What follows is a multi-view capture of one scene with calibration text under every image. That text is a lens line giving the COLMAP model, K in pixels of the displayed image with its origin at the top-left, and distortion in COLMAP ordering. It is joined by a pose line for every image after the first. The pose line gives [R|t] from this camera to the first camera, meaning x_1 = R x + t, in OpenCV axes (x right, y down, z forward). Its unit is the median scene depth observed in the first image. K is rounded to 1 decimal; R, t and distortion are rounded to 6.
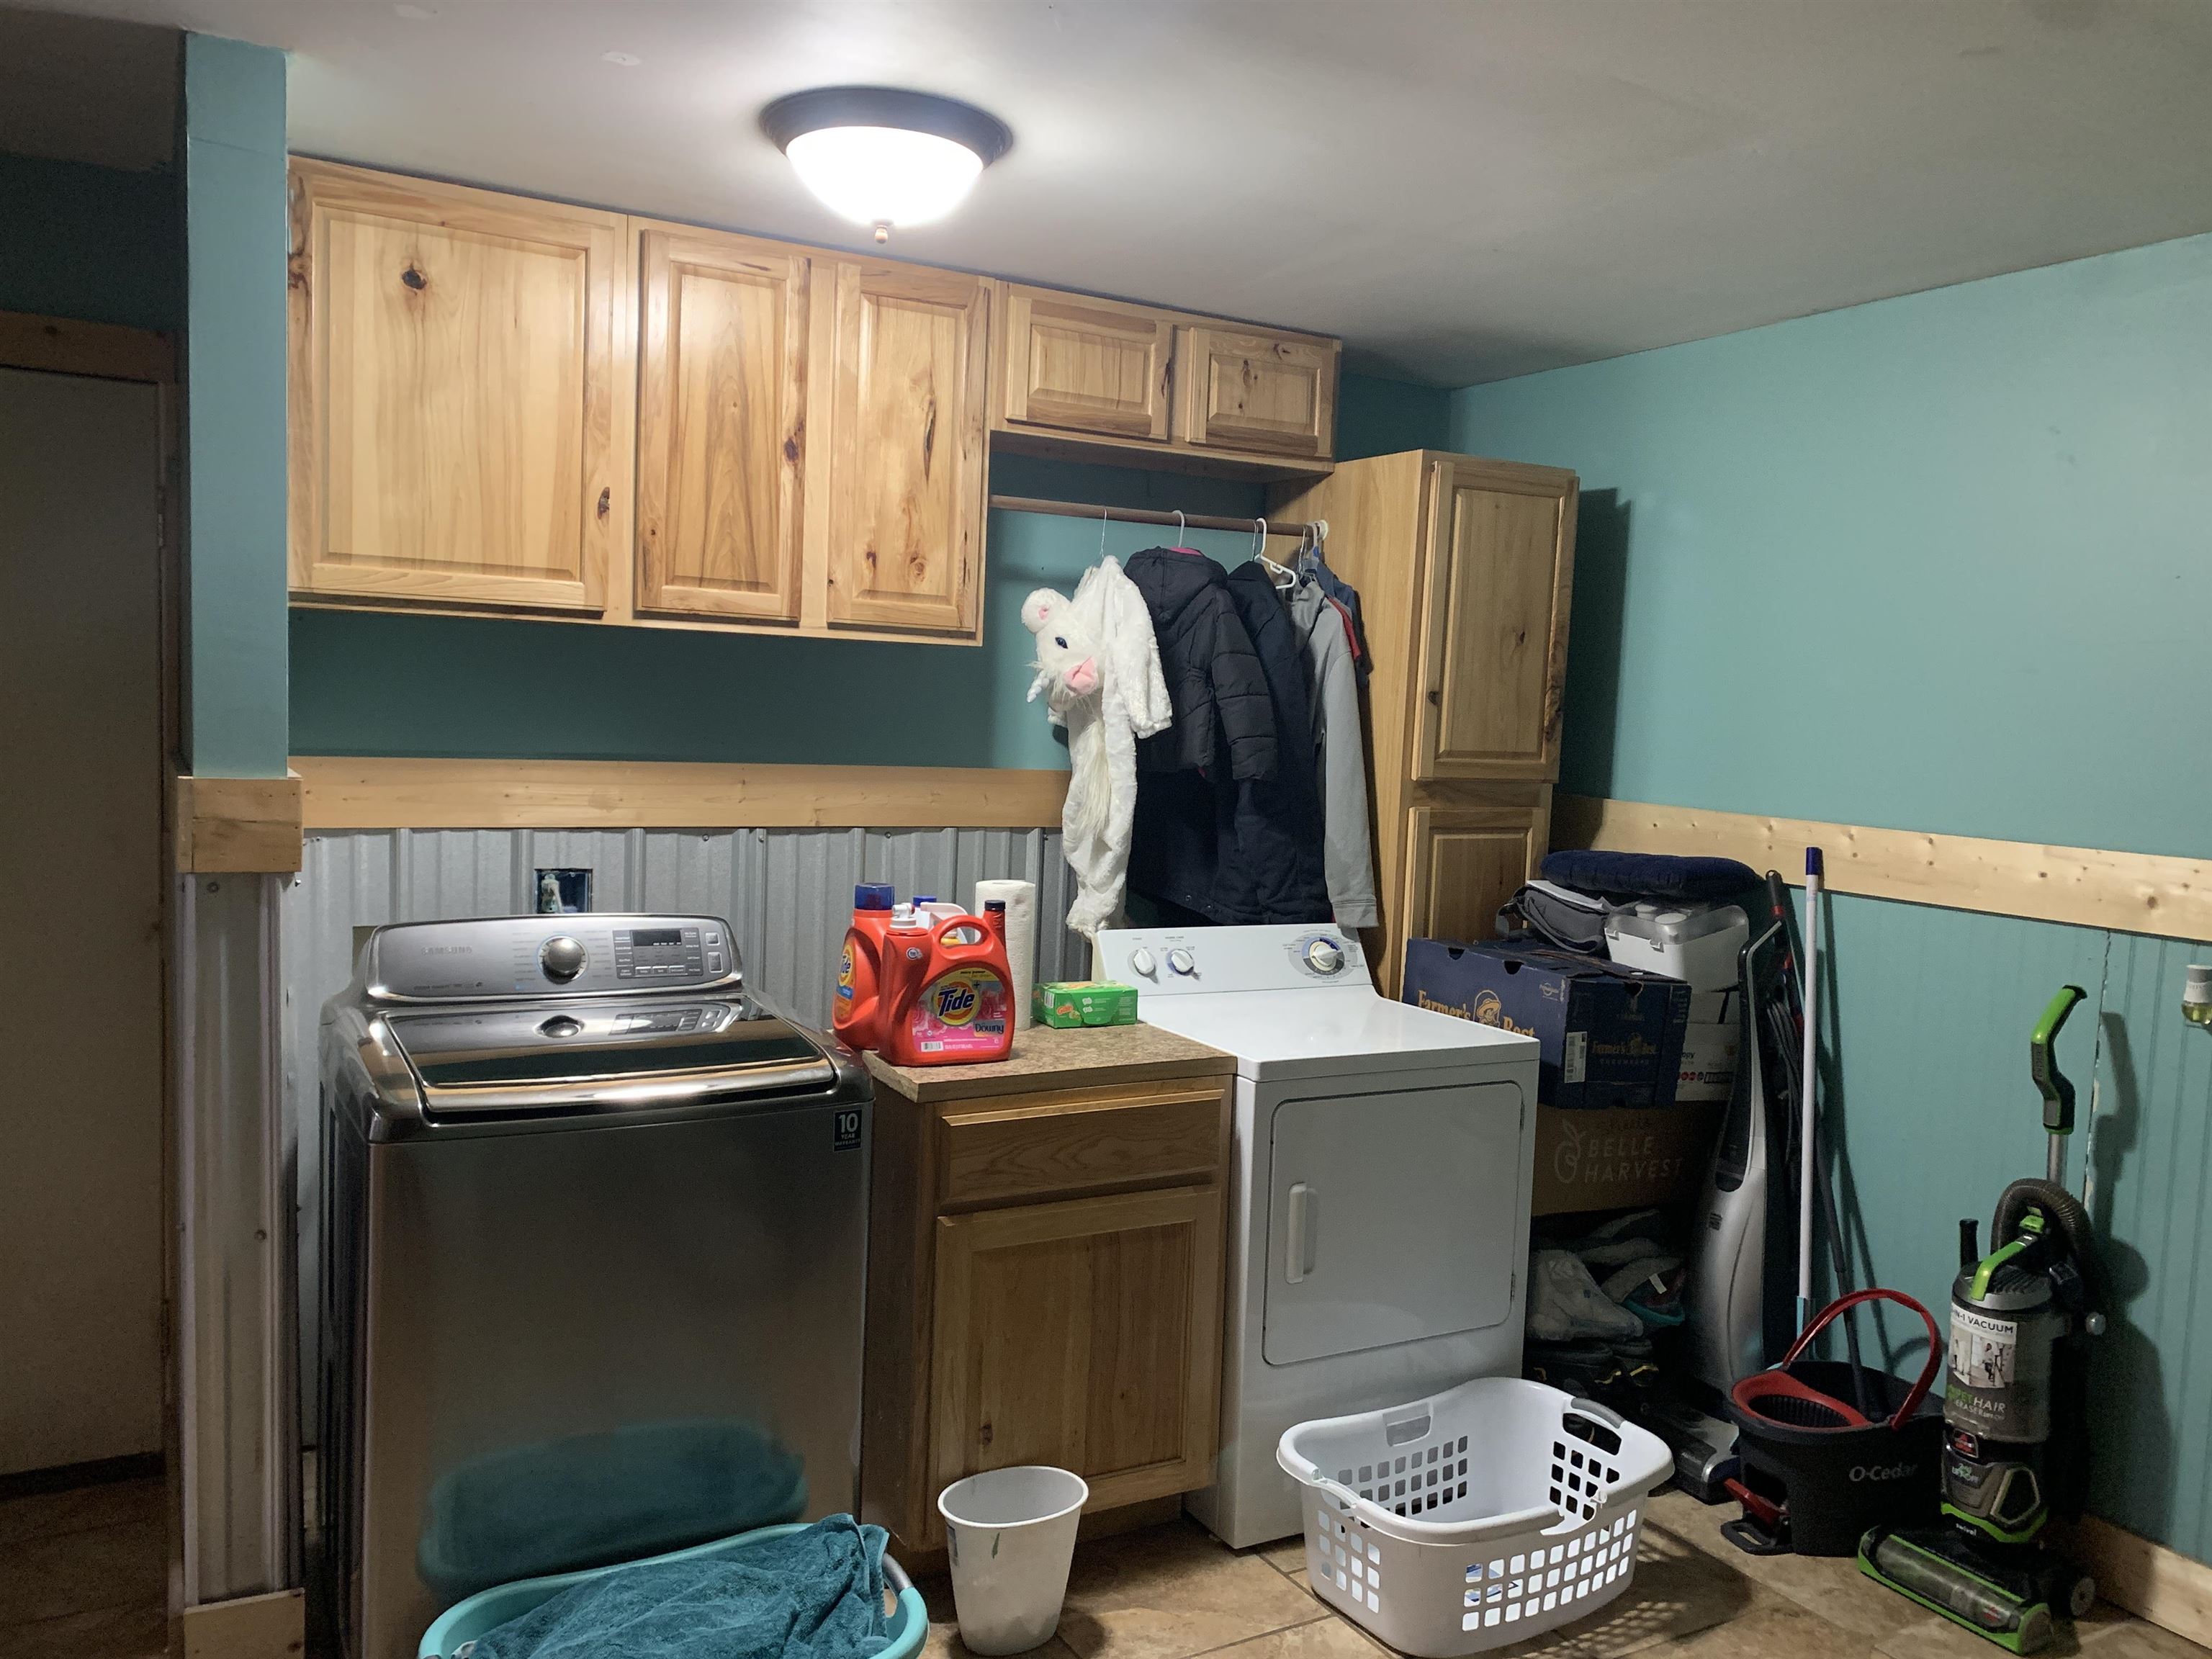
lens RADIAL K [[1683.9, 0, 1098.9], [0, 1683.9, 844.5], [0, 0, 1]] dist [0.001425, 0.003199]
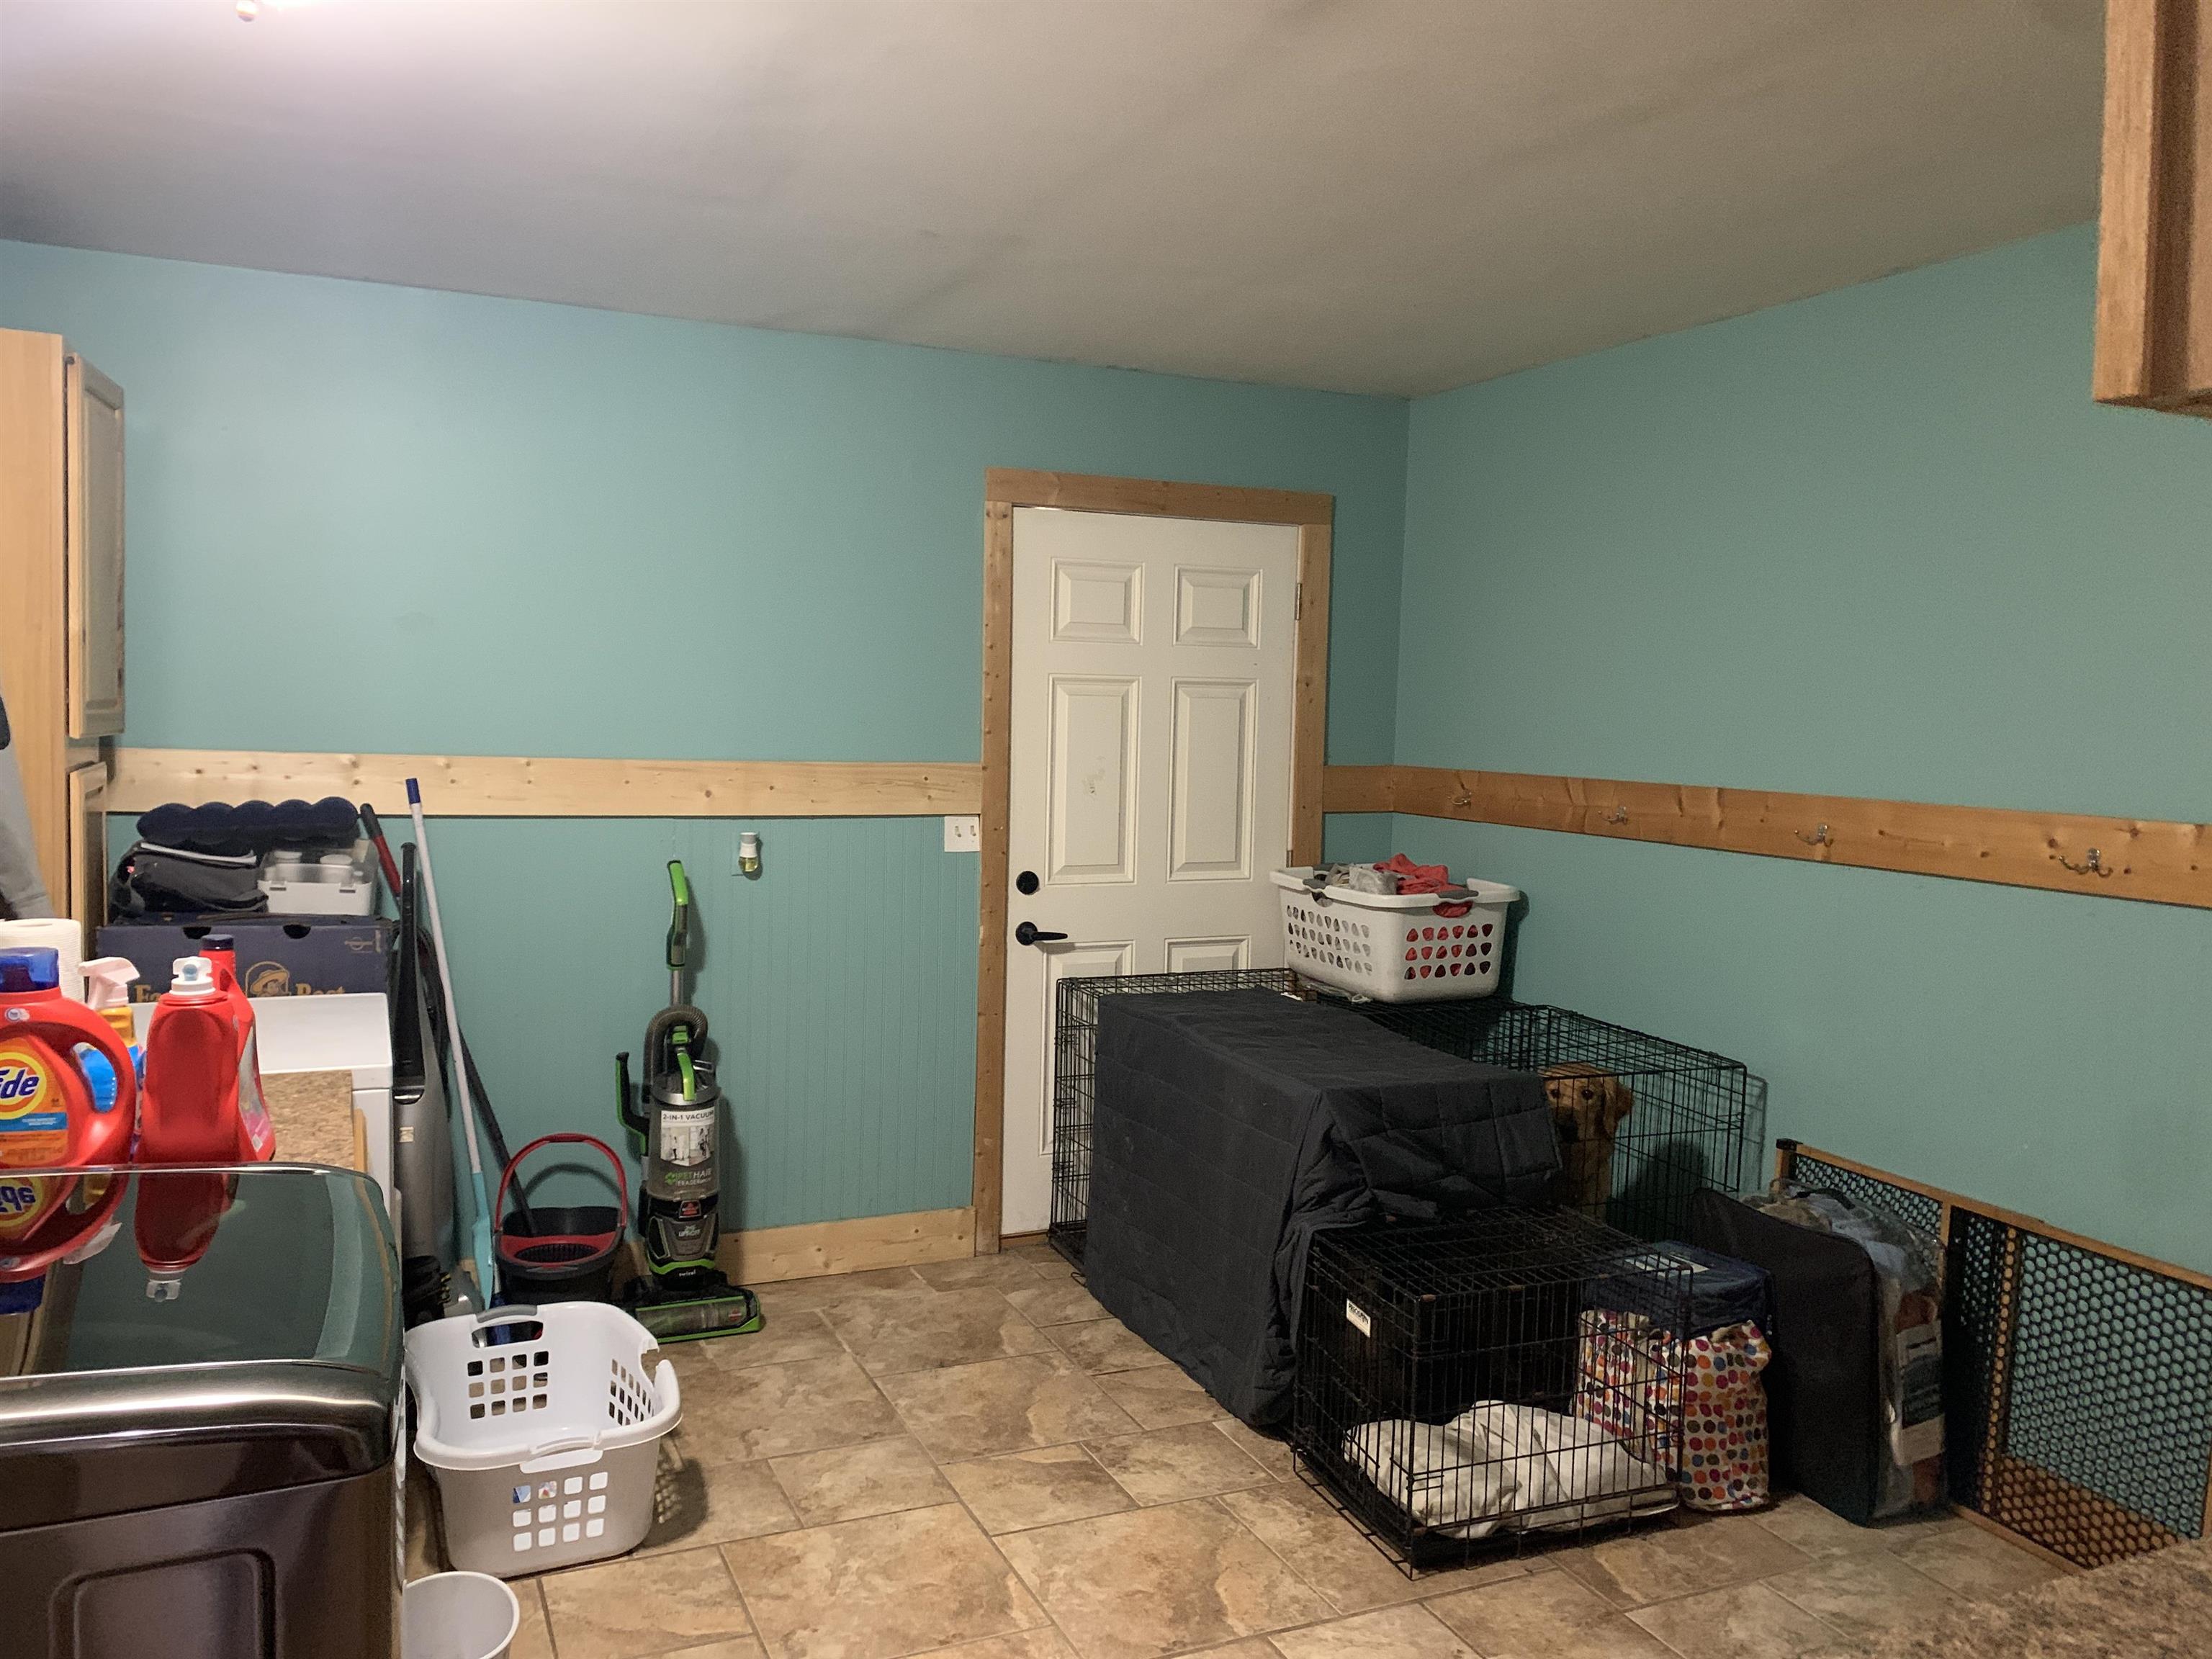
lens RADIAL K [[1683.9, 0, 1099.8], [0, 1683.9, 816.1], [0, 0, 1]] dist [0.001425, 0.003199]
pose [[0.097103, -0.107648, 0.989436, -0.700635], [0.059534, 0.992982, 0.102192, -0.066716], [-0.993492, 0.048982, 0.102830, 0.497419]]
